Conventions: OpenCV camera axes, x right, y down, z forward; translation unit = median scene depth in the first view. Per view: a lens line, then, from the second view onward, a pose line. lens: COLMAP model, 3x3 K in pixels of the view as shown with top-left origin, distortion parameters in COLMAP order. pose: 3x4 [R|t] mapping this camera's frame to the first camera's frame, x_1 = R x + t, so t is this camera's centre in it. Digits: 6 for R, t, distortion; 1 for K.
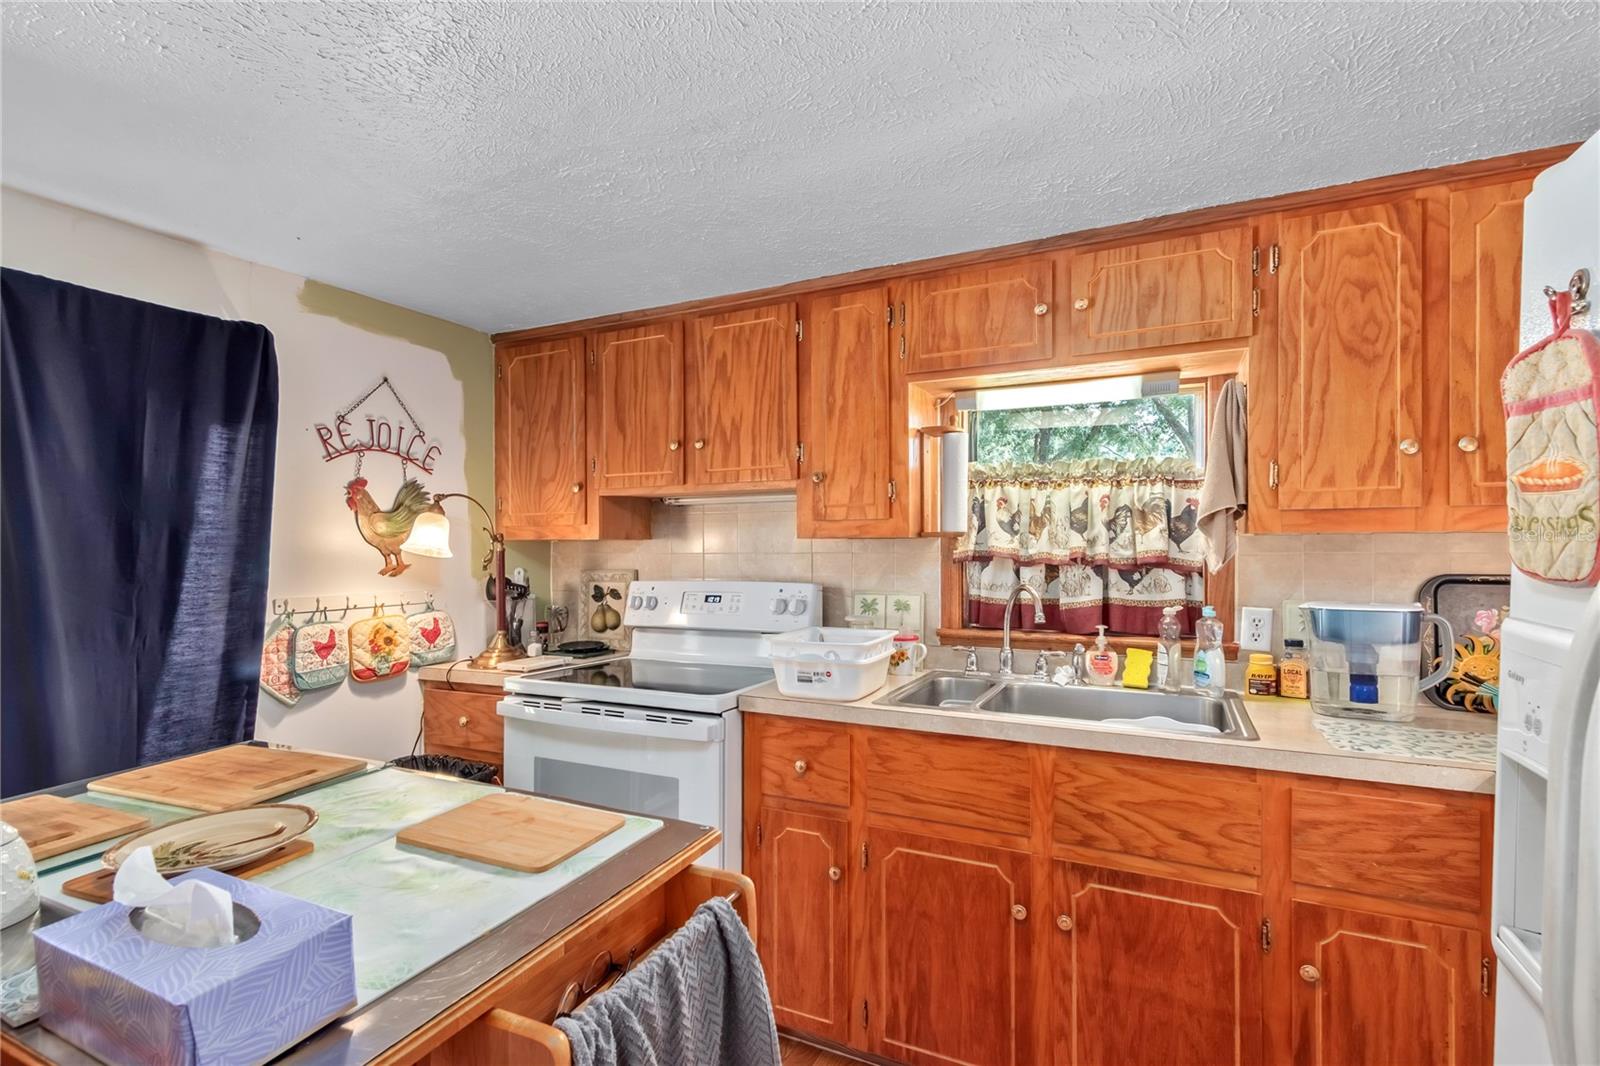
lens RADIAL K [[728.9, 0, 804.1], [0, 728.9, 540.5], [0, 0, 1]] dist [0.002703, -0.002260]
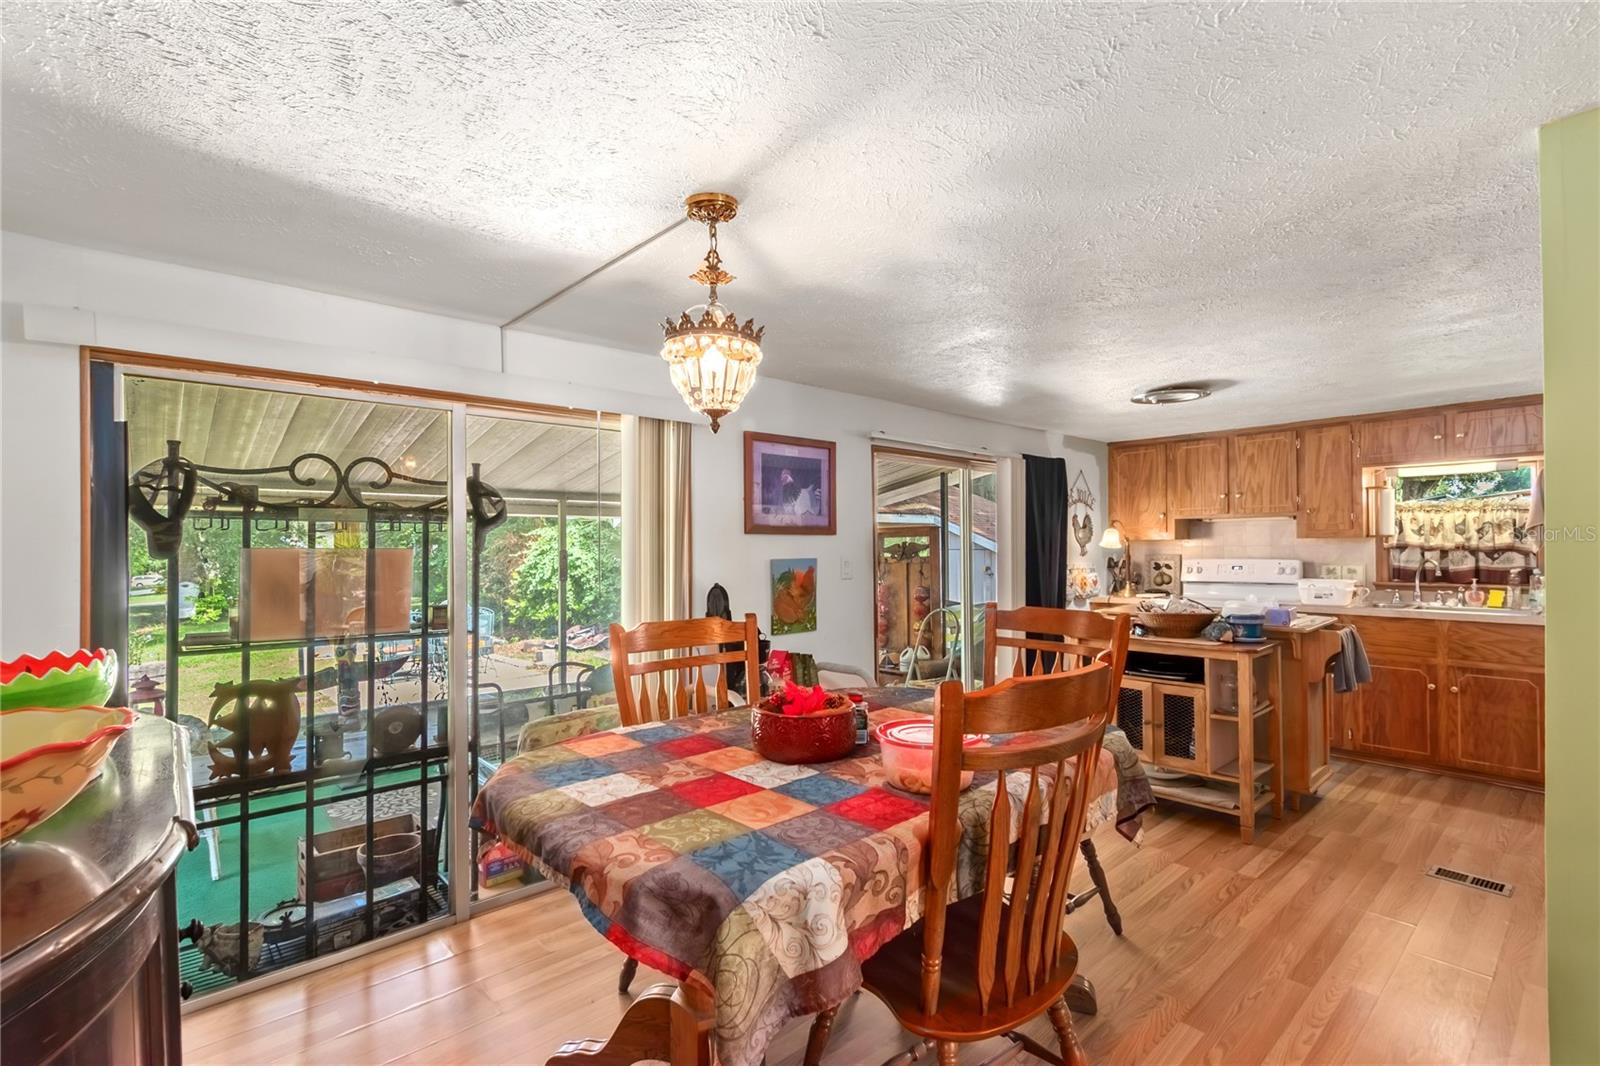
lens RADIAL K [[728.9, 0, 800.3], [0, 728.9, 538.1], [0, 0, 1]] dist [0.002703, -0.002260]
pose [[0.929401, -0.007766, -0.368989, -0.614602], [0.007118, 0.999970, -0.003117, -0.008070], [0.369002, 0.000271, 0.929429, -1.653775]]
